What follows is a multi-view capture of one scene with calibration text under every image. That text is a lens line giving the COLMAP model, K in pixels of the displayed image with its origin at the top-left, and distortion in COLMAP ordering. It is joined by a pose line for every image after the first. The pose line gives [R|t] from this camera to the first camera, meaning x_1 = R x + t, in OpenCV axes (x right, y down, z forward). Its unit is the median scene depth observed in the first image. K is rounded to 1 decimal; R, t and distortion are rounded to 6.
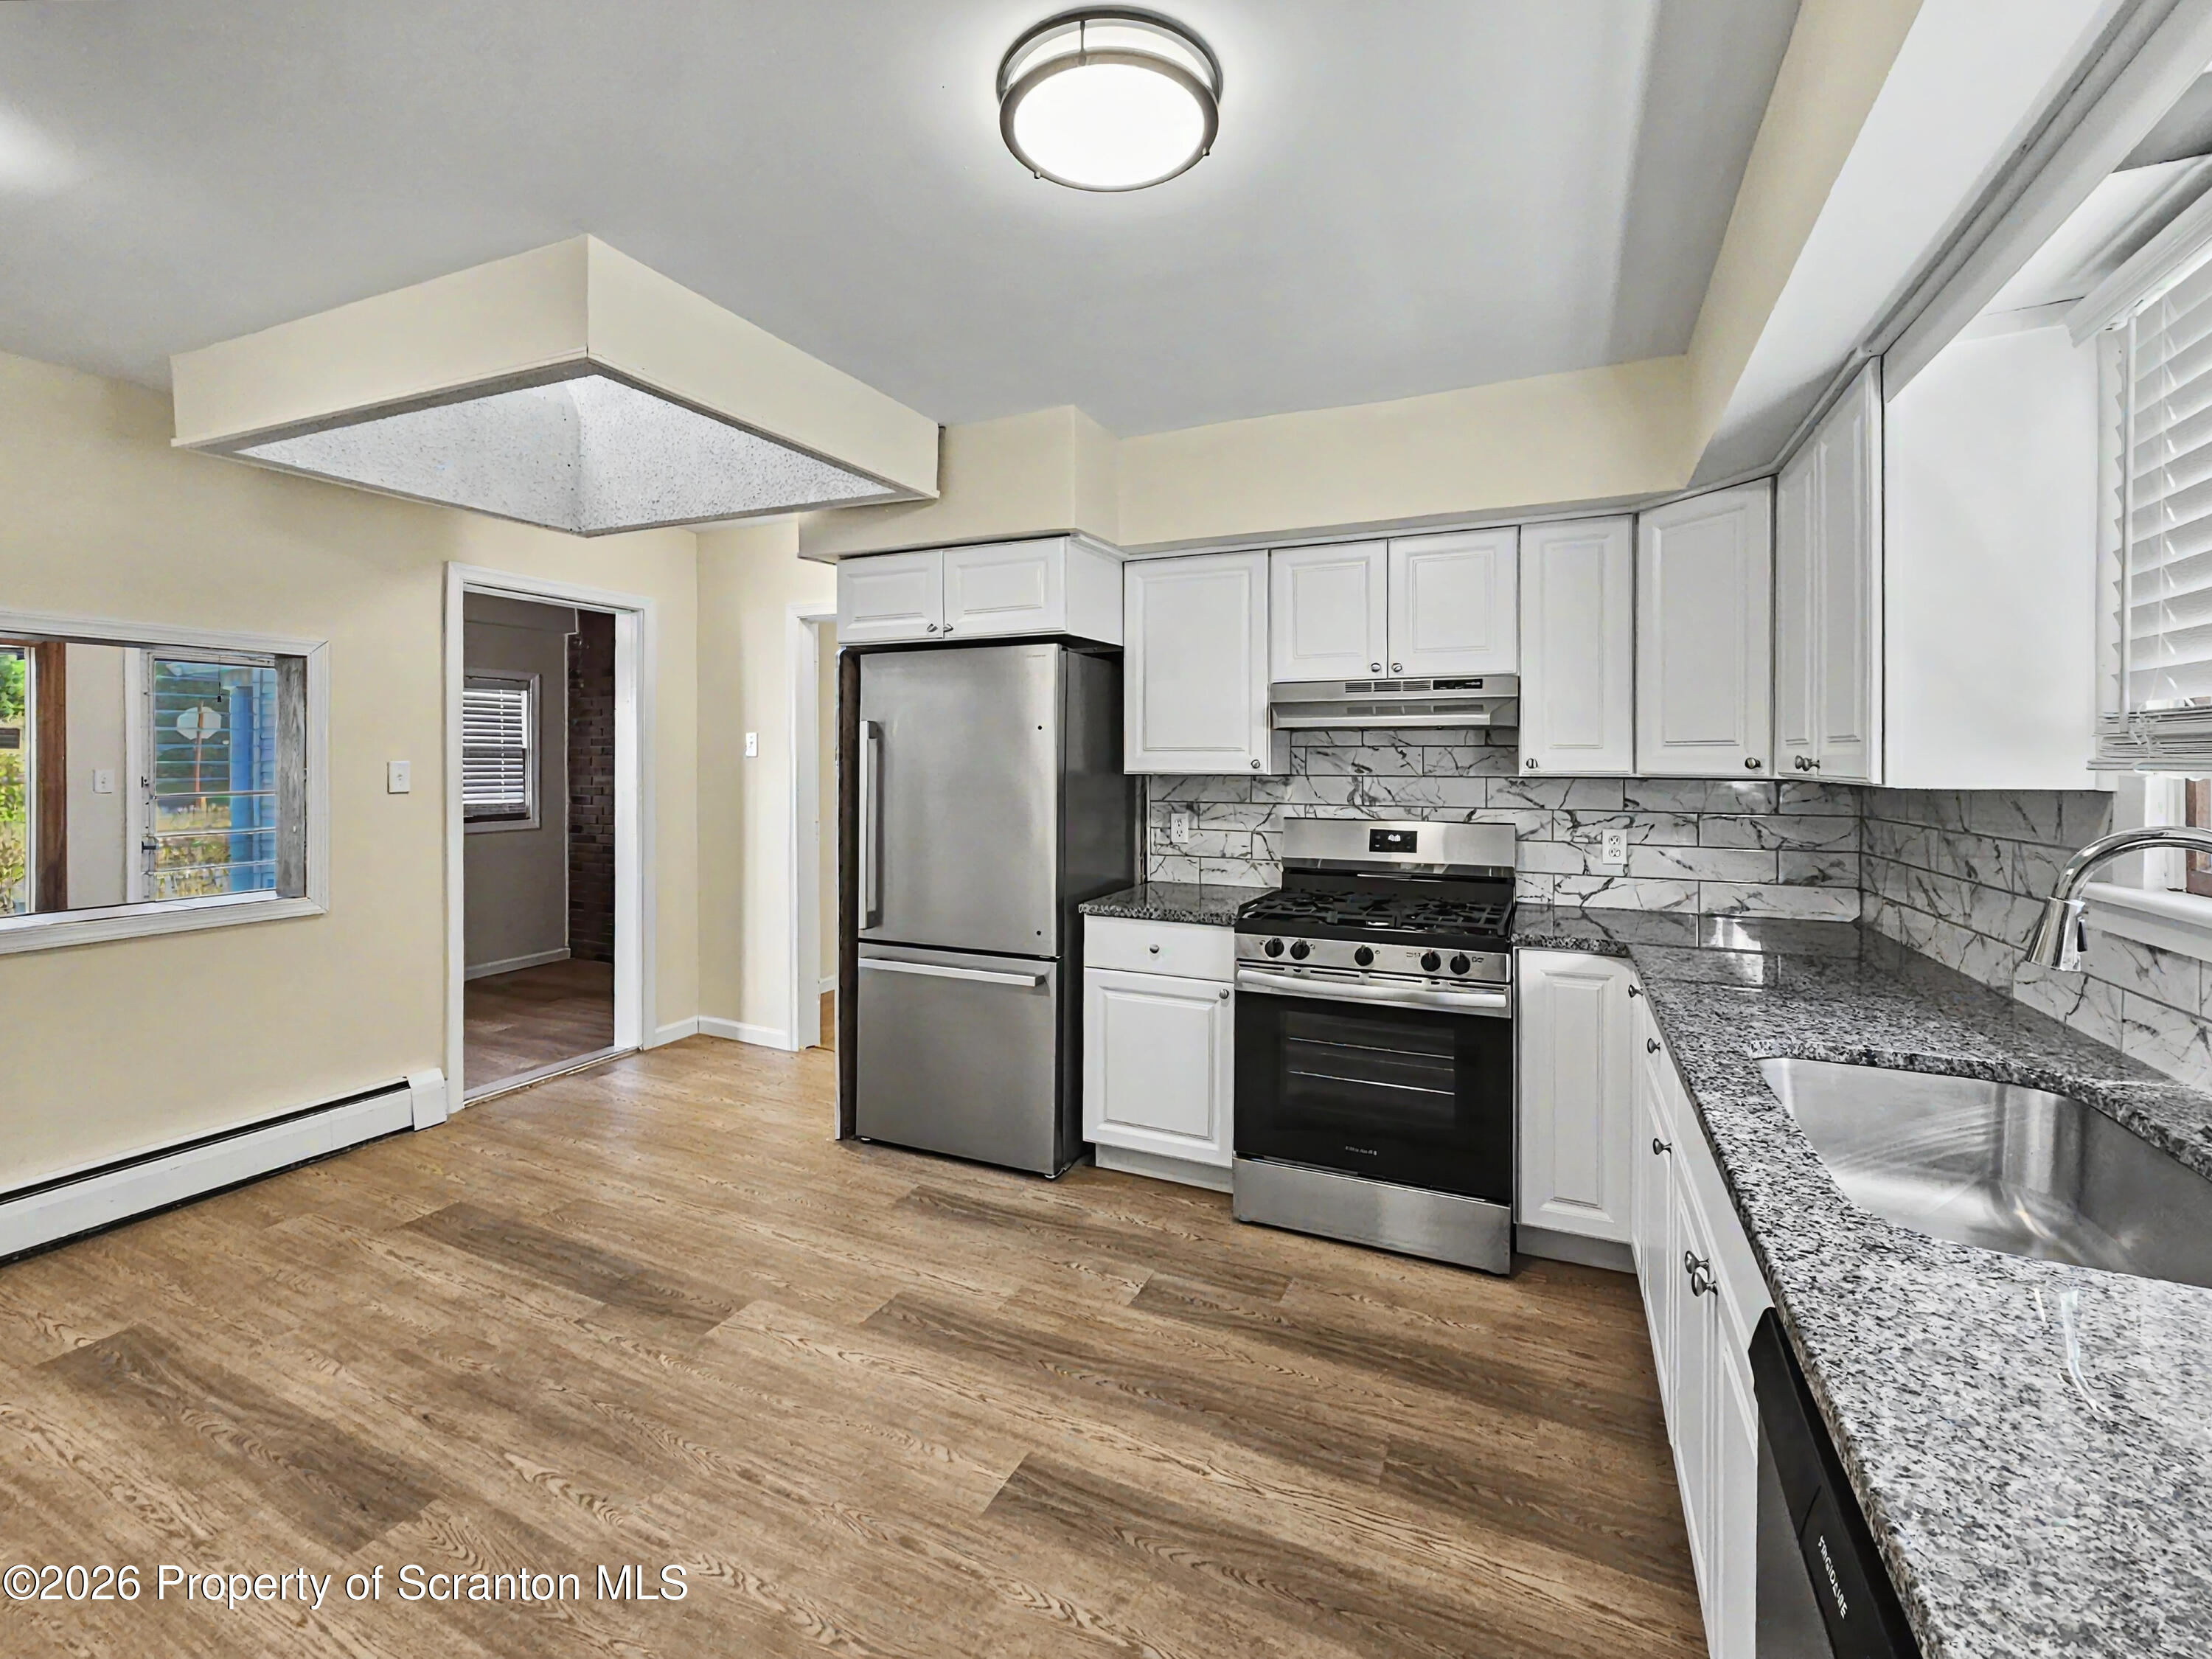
lens RADIAL K [[964.9, 0, 1107.5], [0, 964.9, 767.8], [0, 0, 1]] dist [-0.002006, 0.000043]
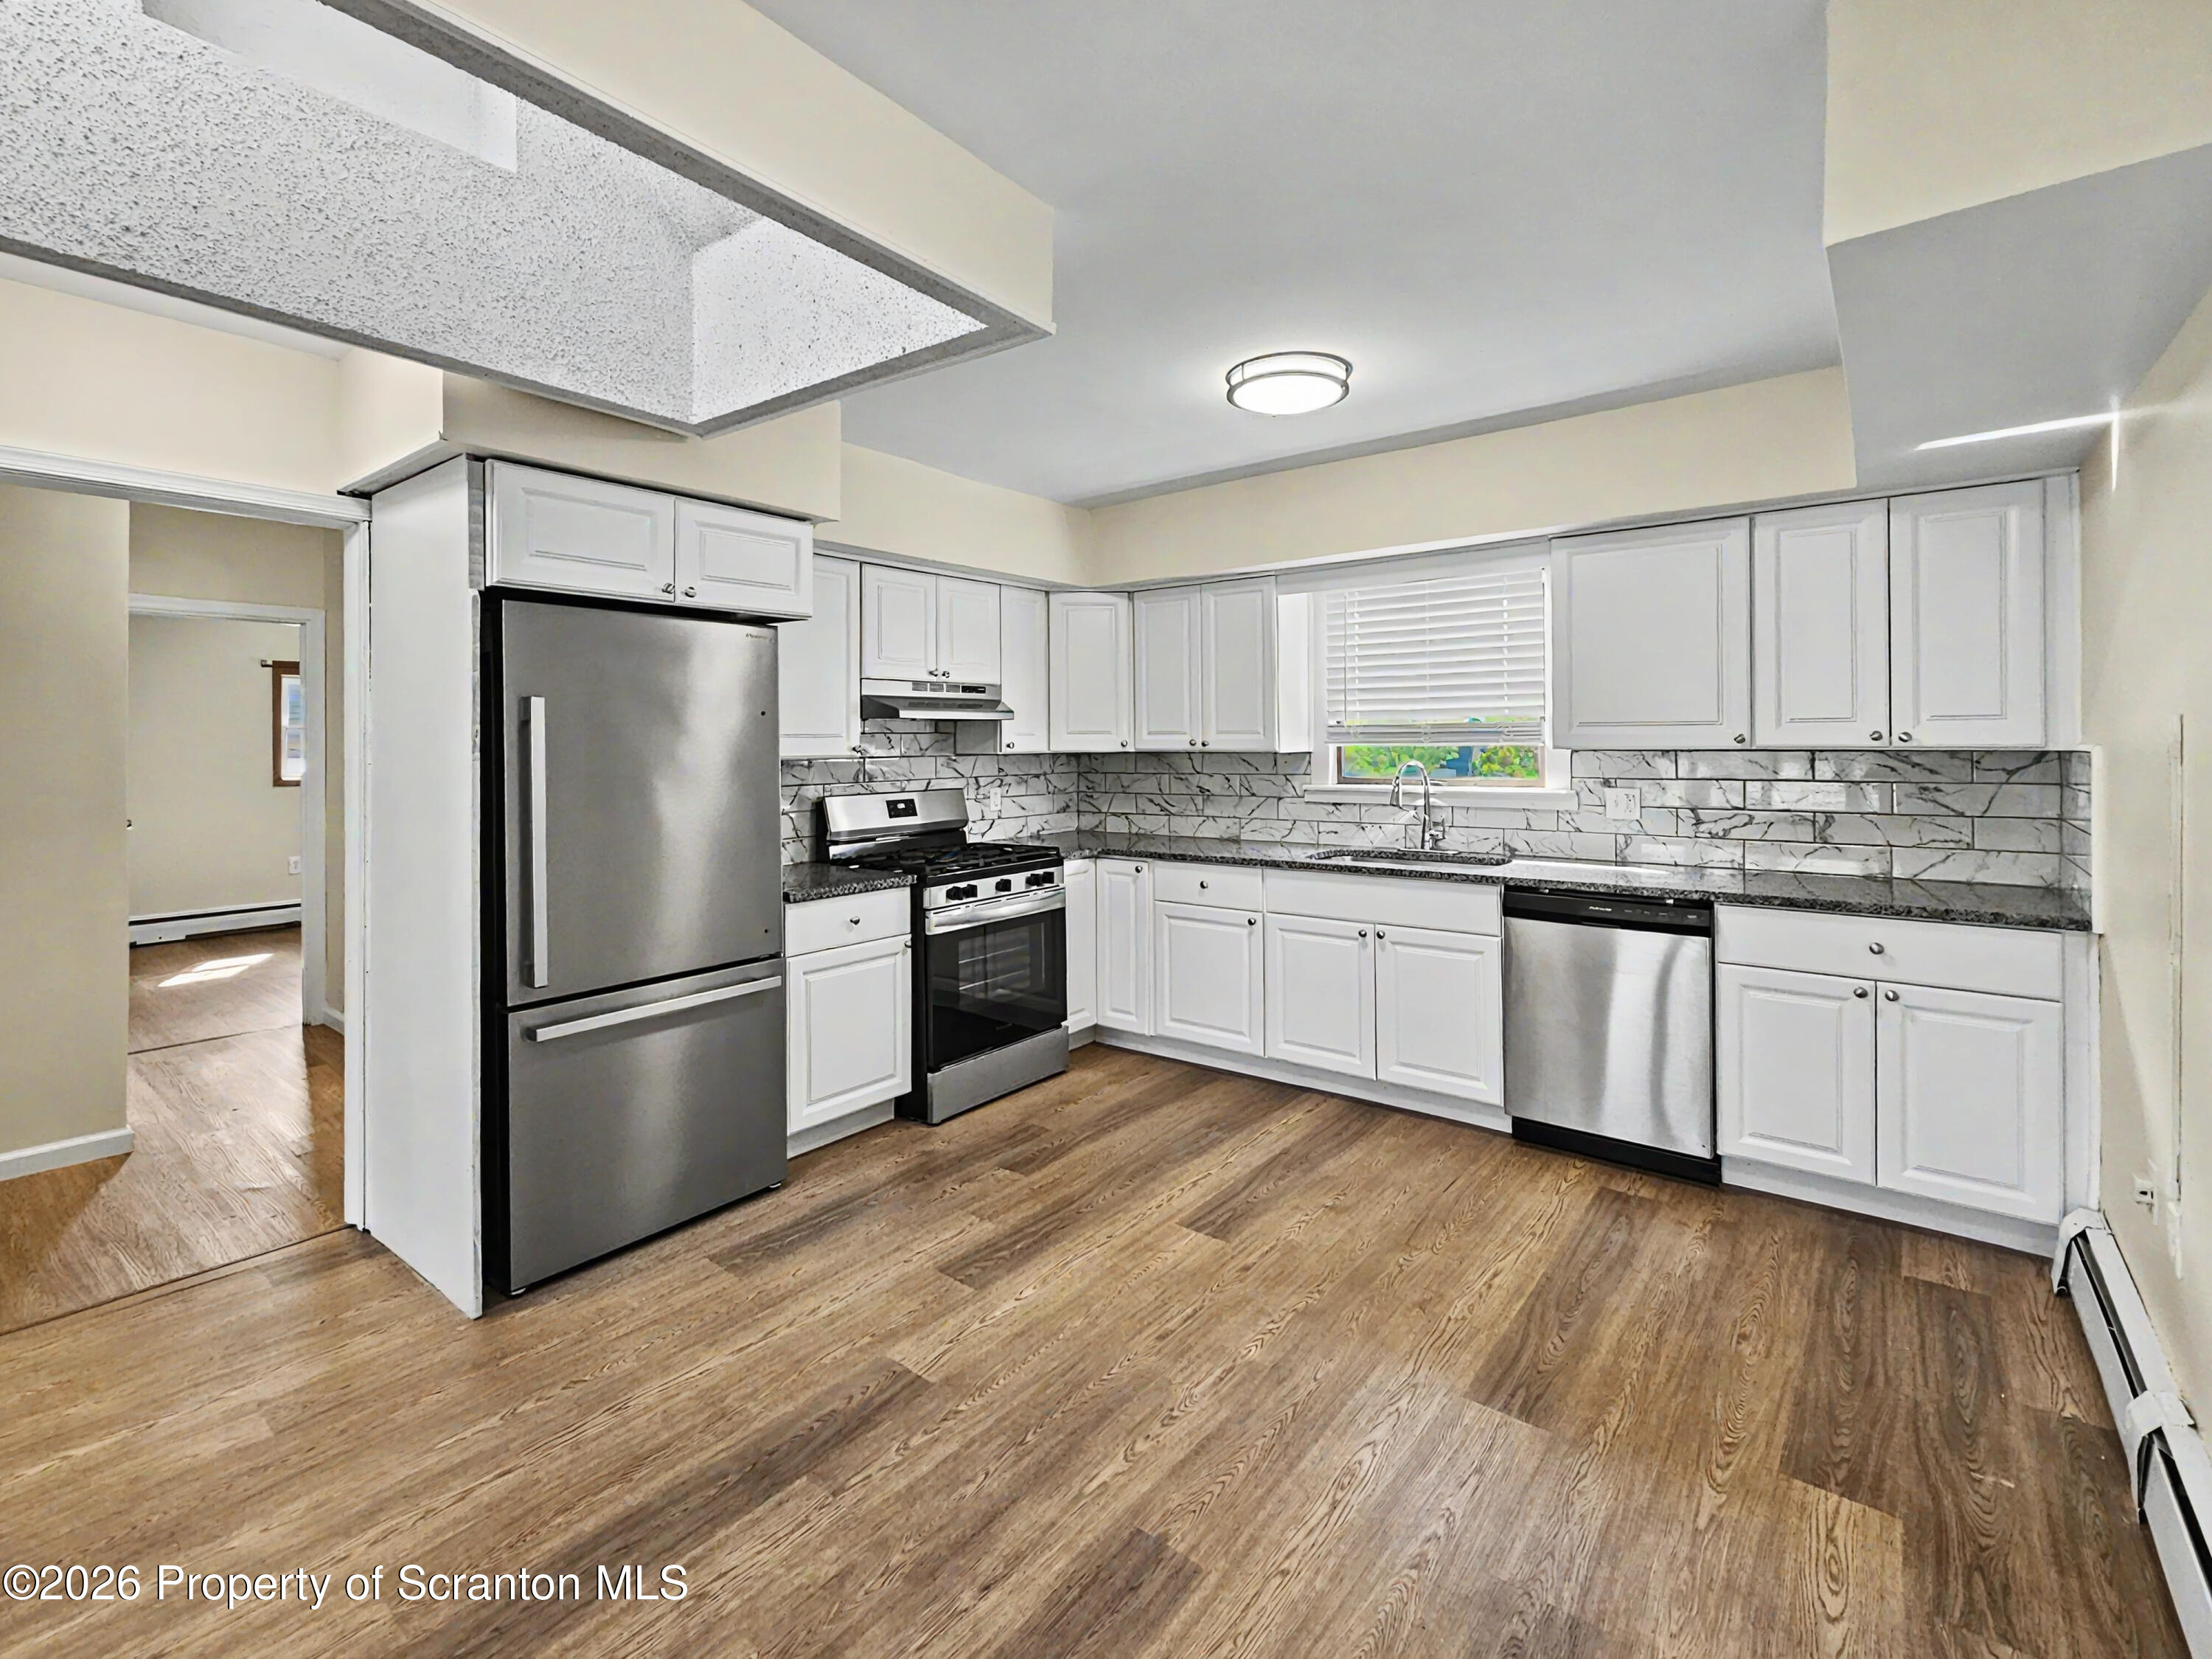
lens RADIAL K [[994.6, 0, 1113.1], [0, 994.6, 737.3], [0, 0, 1]] dist [0.000806, 0.000076]
pose [[0.225983, -0.002521, 0.974128, -1.091836], [0.015461, 0.999880, -0.001000, -0.013539], [-0.974009, 0.015287, 0.225995, 0.520901]]
